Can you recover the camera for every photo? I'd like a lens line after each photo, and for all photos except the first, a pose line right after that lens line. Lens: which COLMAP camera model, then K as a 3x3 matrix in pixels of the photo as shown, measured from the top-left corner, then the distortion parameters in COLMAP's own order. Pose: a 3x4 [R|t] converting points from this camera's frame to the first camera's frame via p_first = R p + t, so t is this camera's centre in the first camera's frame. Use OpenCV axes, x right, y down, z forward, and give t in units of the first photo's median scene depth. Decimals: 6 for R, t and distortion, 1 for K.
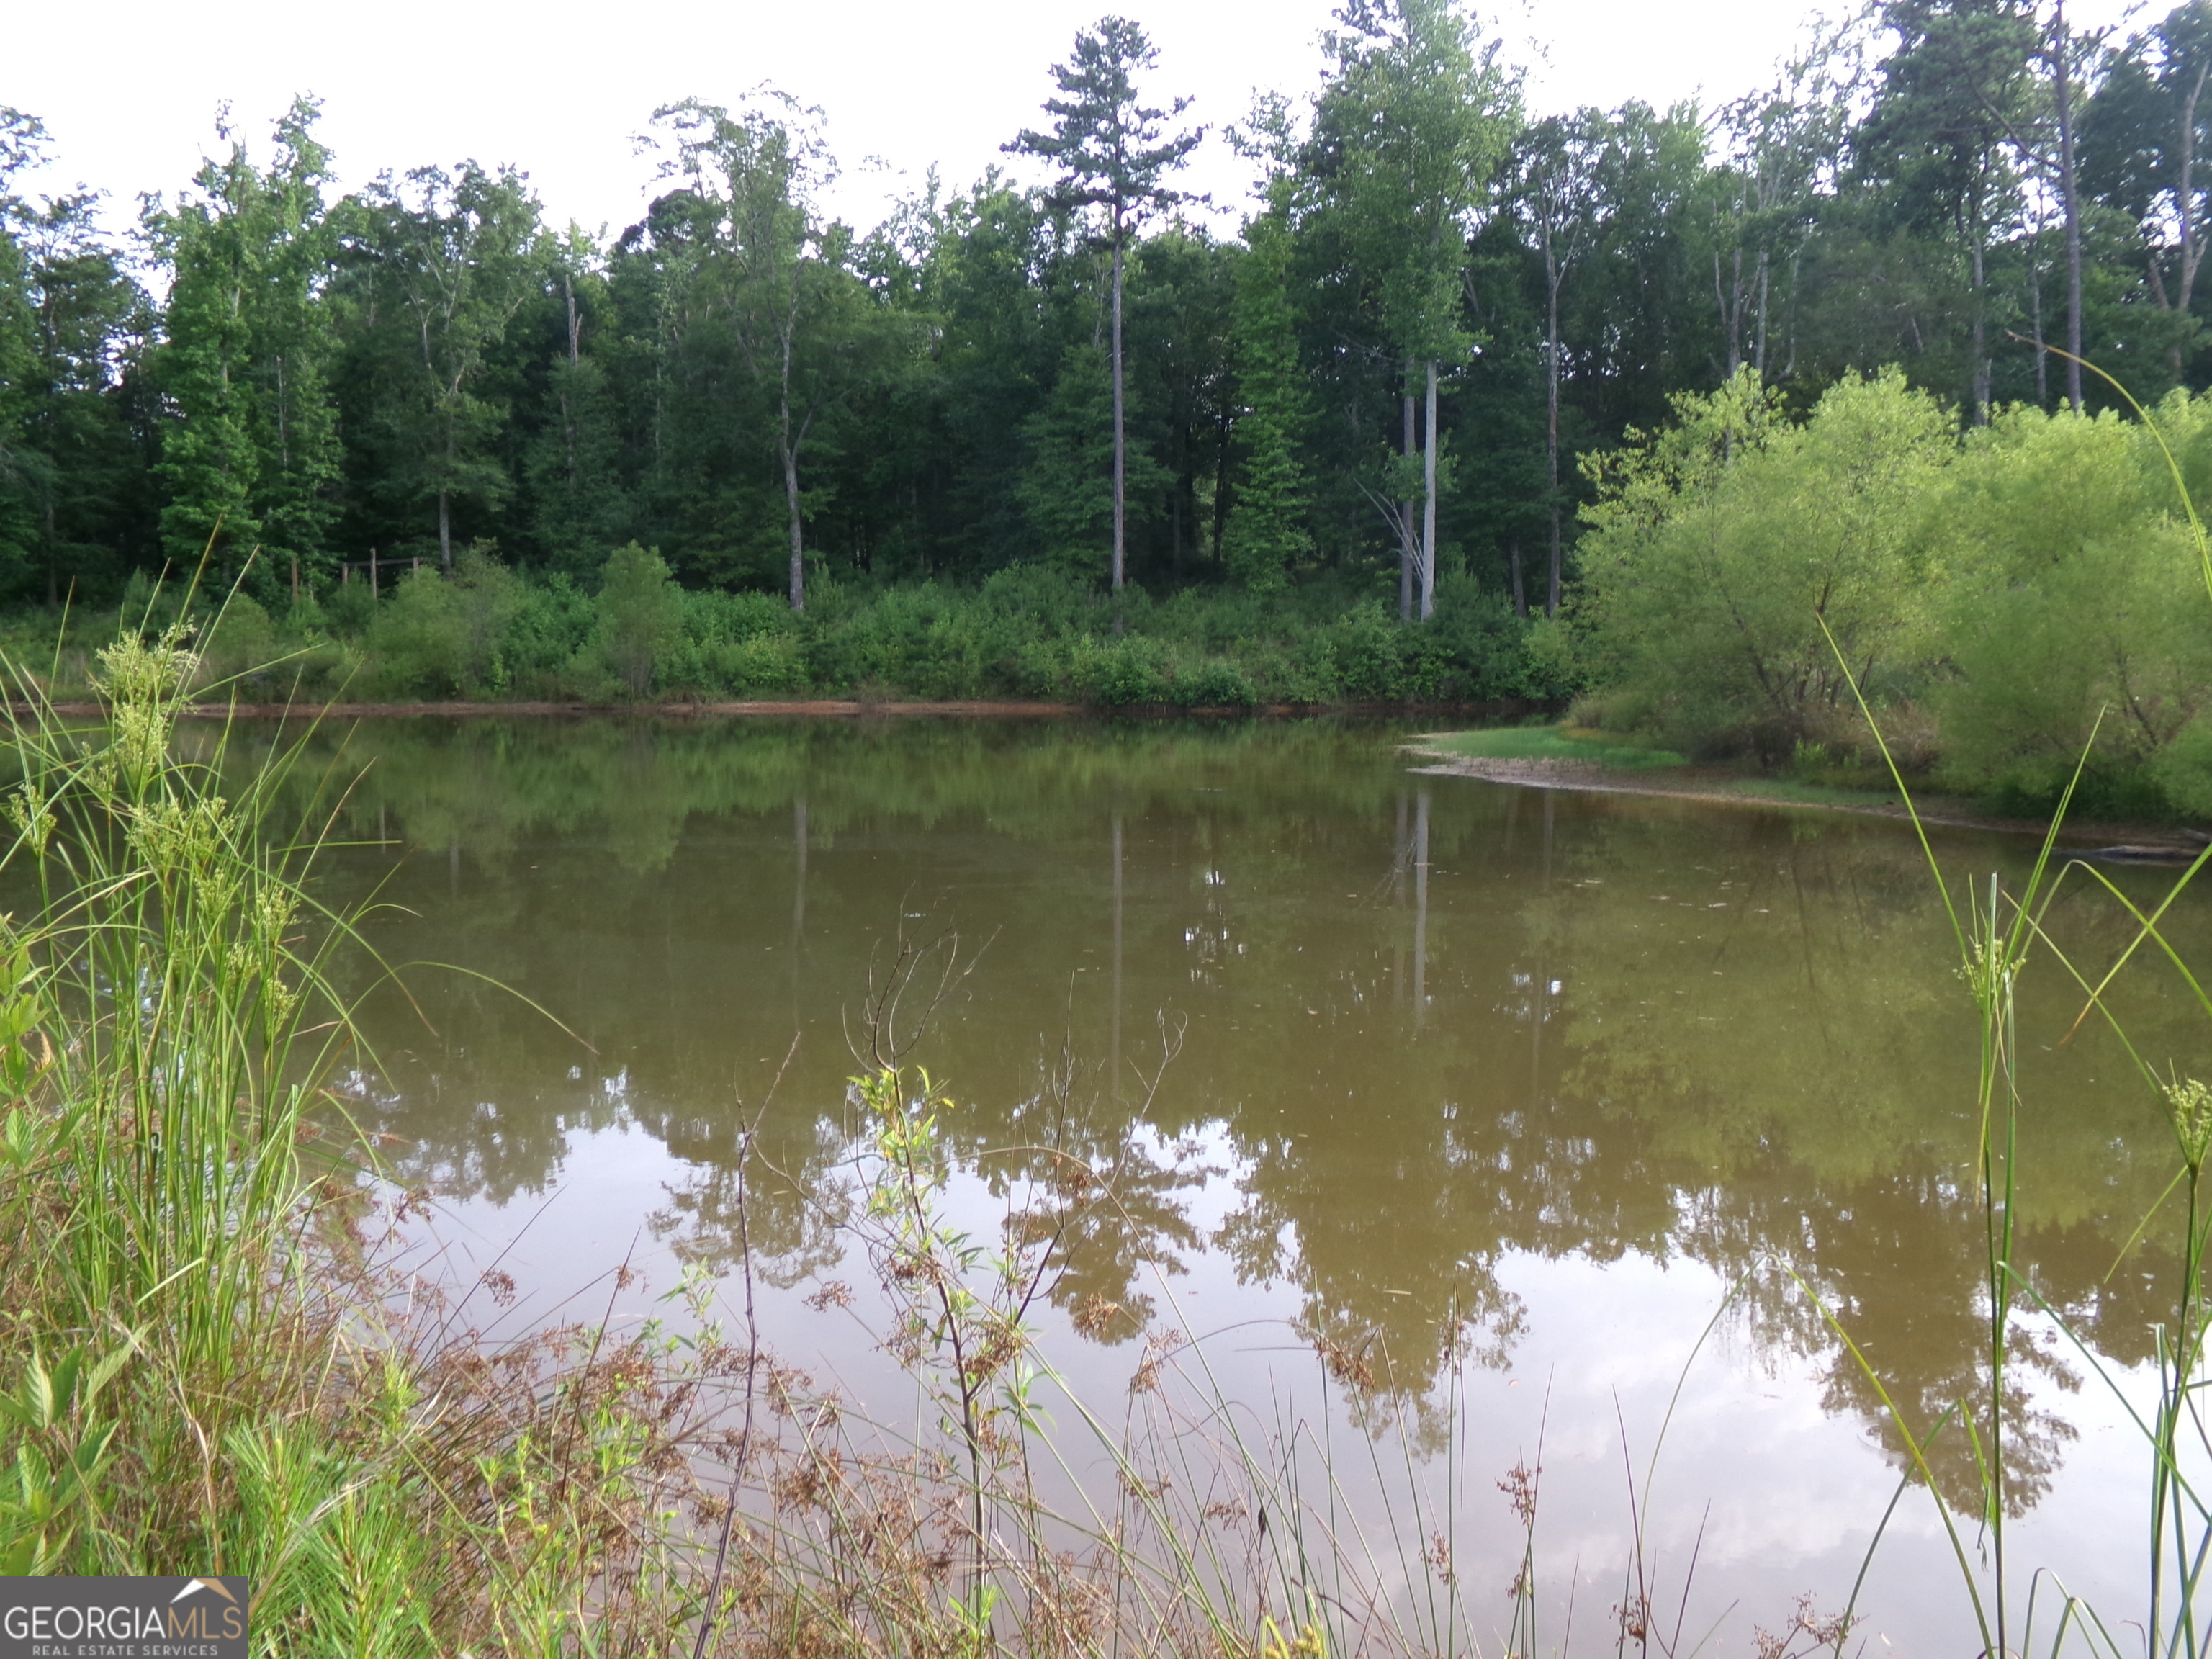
lens RADIAL K [[1880.4, 0, 1100.0], [0, 1880.4, 830.1], [0, 0, 1]] dist [0.011390, -0.015740]
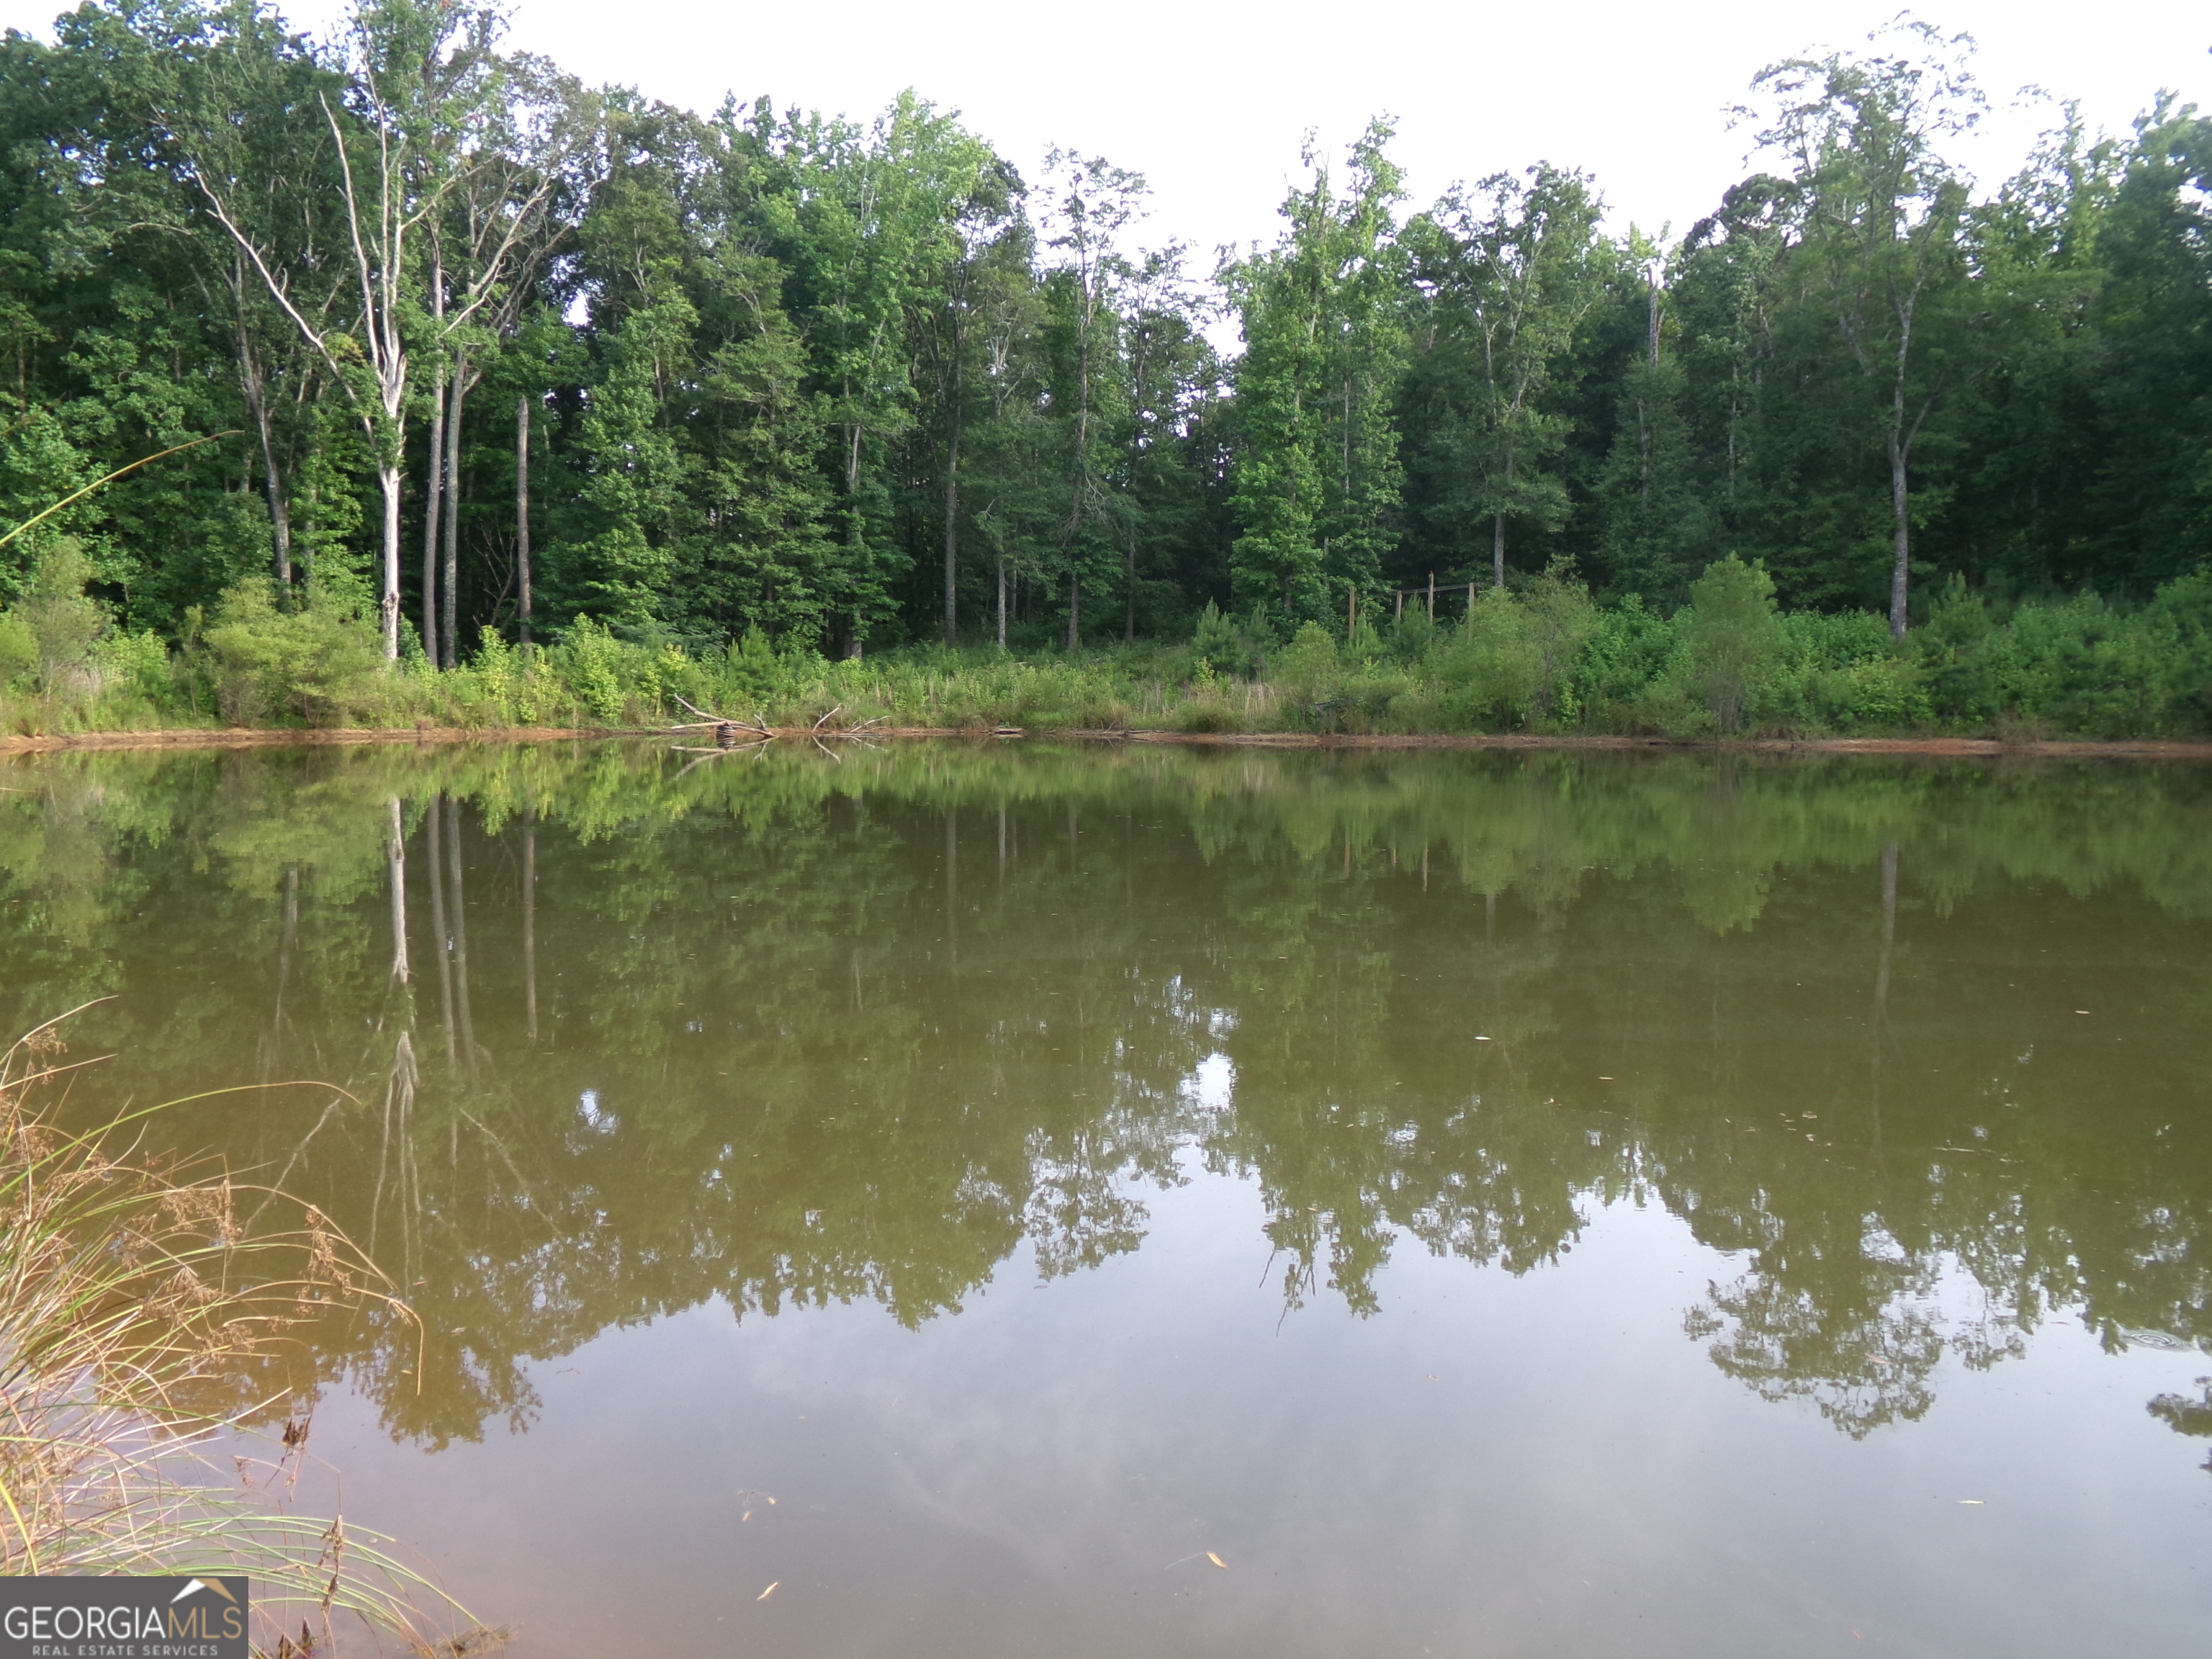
lens RADIAL K [[1880.4, 0, 1106.9], [0, 1880.4, 832.8], [0, 0, 1]] dist [0.011390, -0.015740]
pose [[0.877139, 0.036967, -0.478811, -0.065426], [-0.046955, 0.998857, -0.008901, -0.002127], [0.477935, 0.030290, 0.877873, 0.083429]]
